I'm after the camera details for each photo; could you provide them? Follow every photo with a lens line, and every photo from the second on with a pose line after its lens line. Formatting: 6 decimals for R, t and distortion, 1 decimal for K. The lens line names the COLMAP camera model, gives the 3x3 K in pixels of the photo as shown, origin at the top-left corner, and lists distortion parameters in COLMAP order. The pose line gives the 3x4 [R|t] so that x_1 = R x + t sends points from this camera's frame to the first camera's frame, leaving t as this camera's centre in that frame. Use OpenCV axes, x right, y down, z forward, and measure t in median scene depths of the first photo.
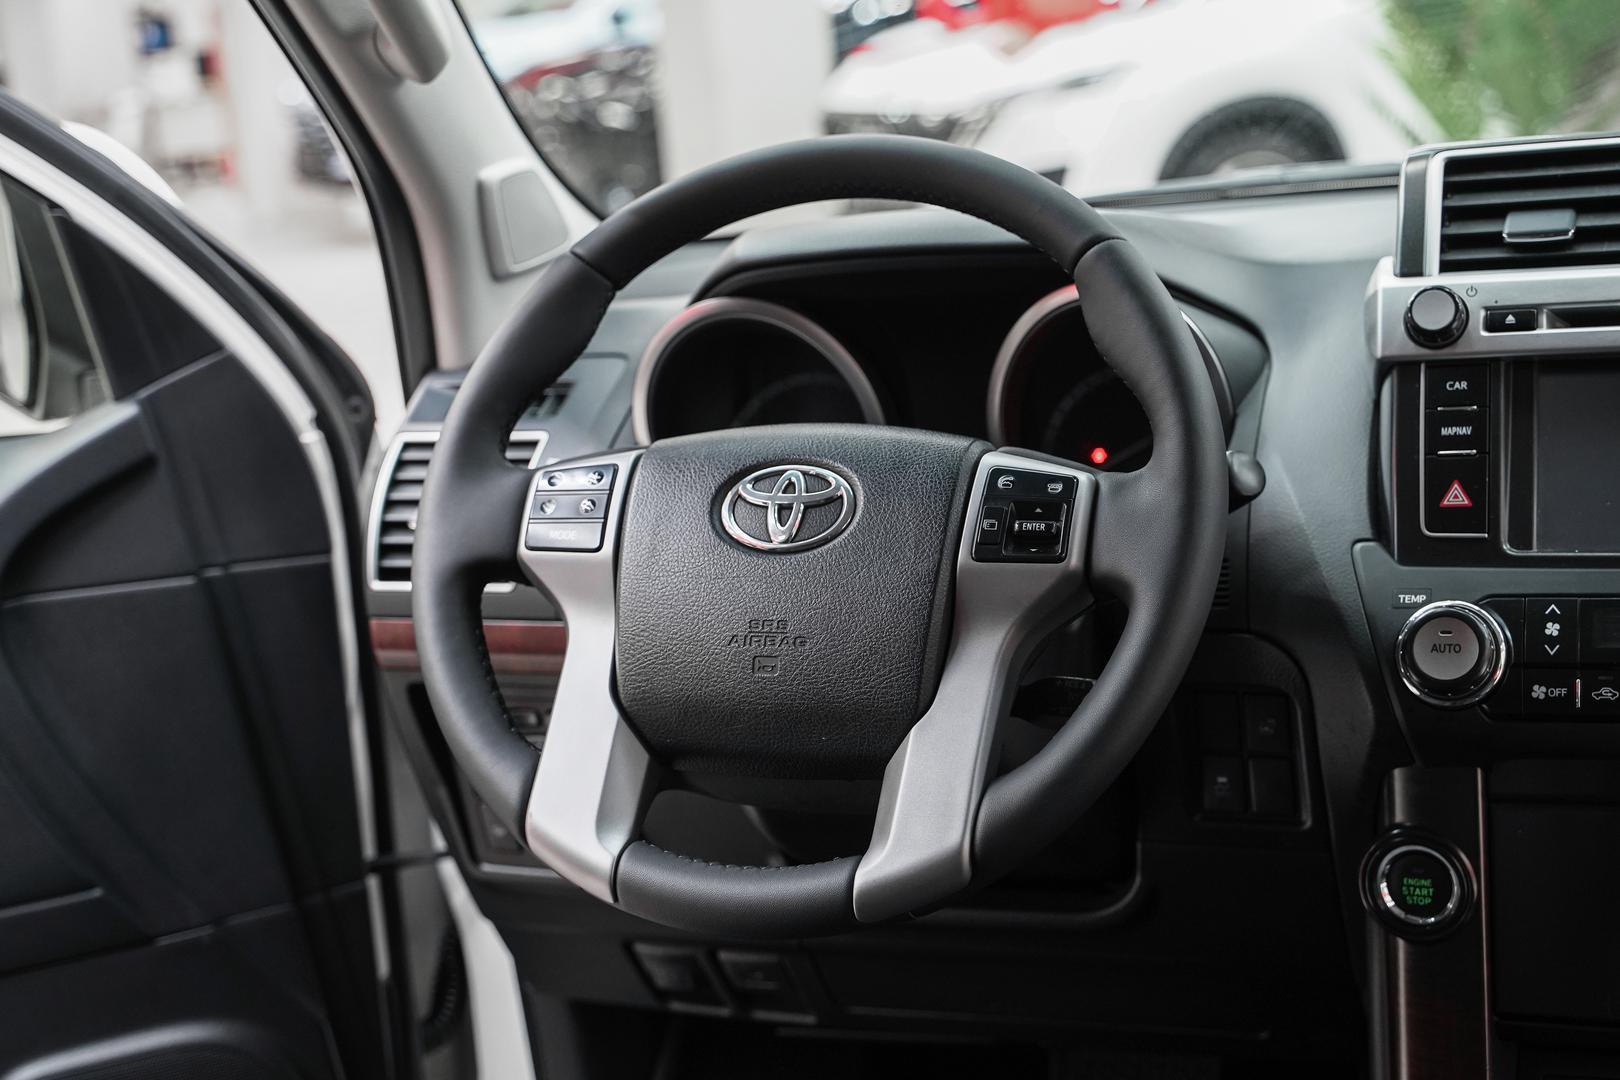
lens RADIAL K [[2433.5, 0, 837.9], [0, 2433.5, 531.8], [0, 0, 1]] dist [0.012386, 0.000000]
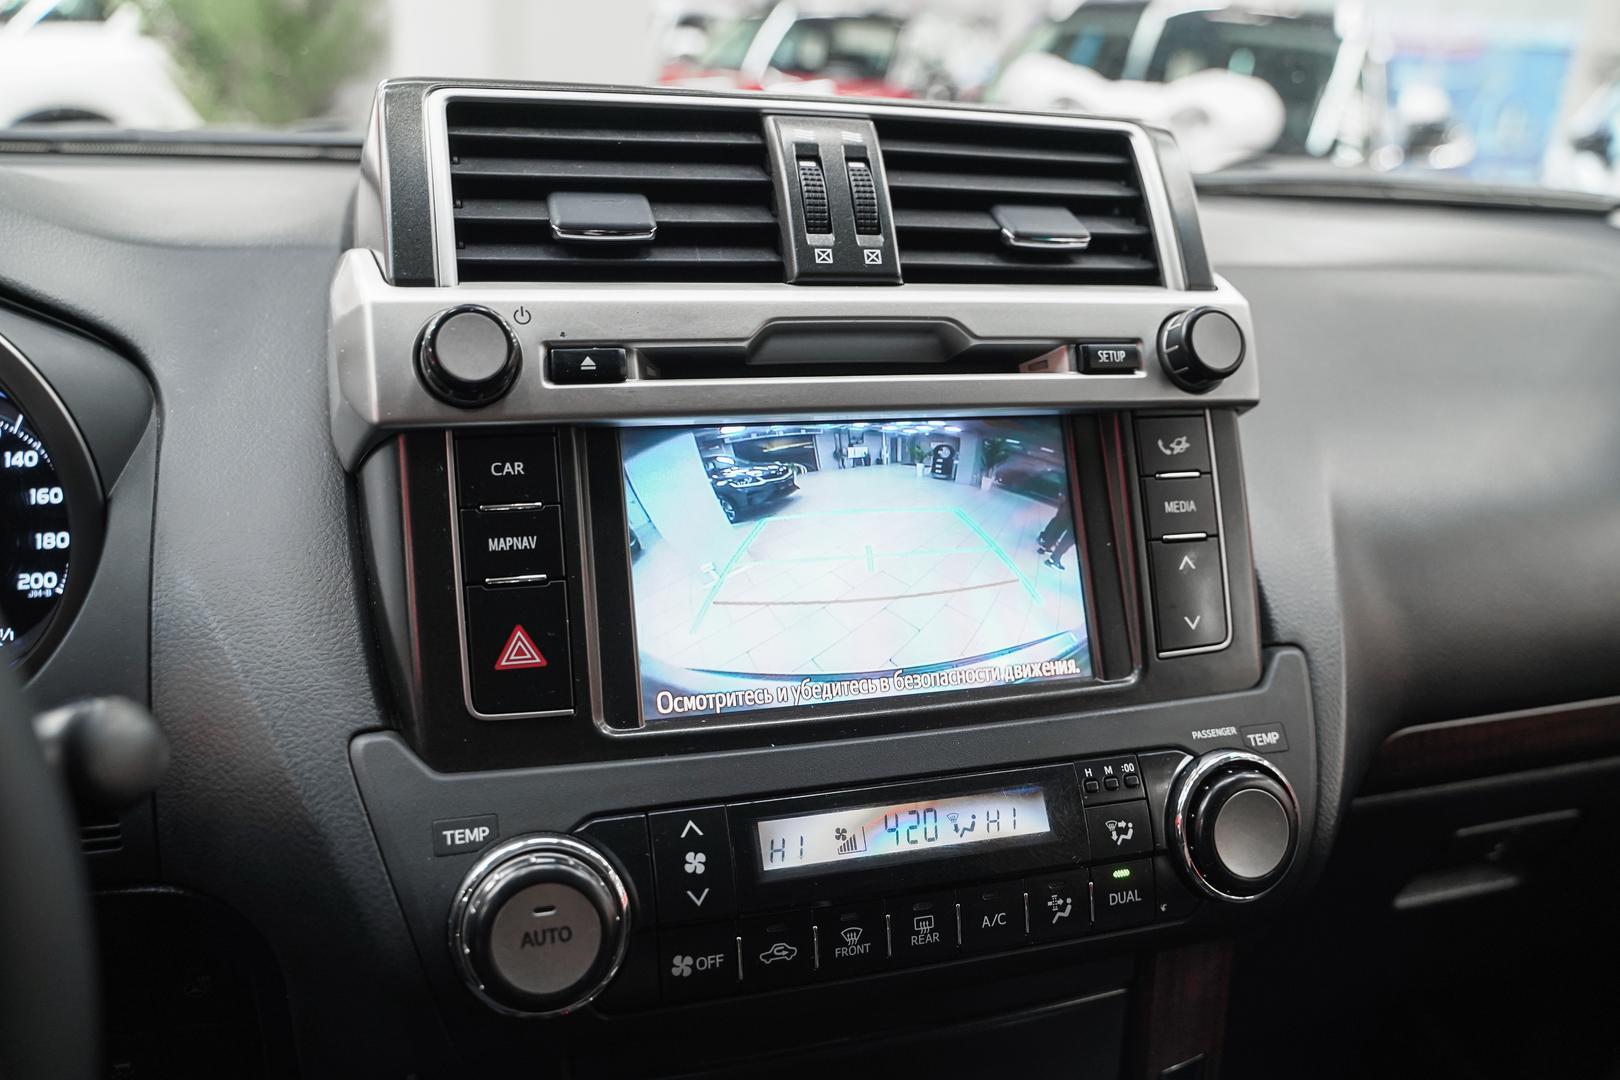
lens RADIAL K [[1289.5, 0, 814.4], [0, 1289.5, 533.3], [0, 0, 1]] dist [-0.011042, 0.002955]
pose [[0.778630, -0.078158, 0.622596, 0.108683], [0.006876, 0.993215, 0.116086, -0.081304], [-0.627445, -0.086107, 0.773885, 0.693618]]
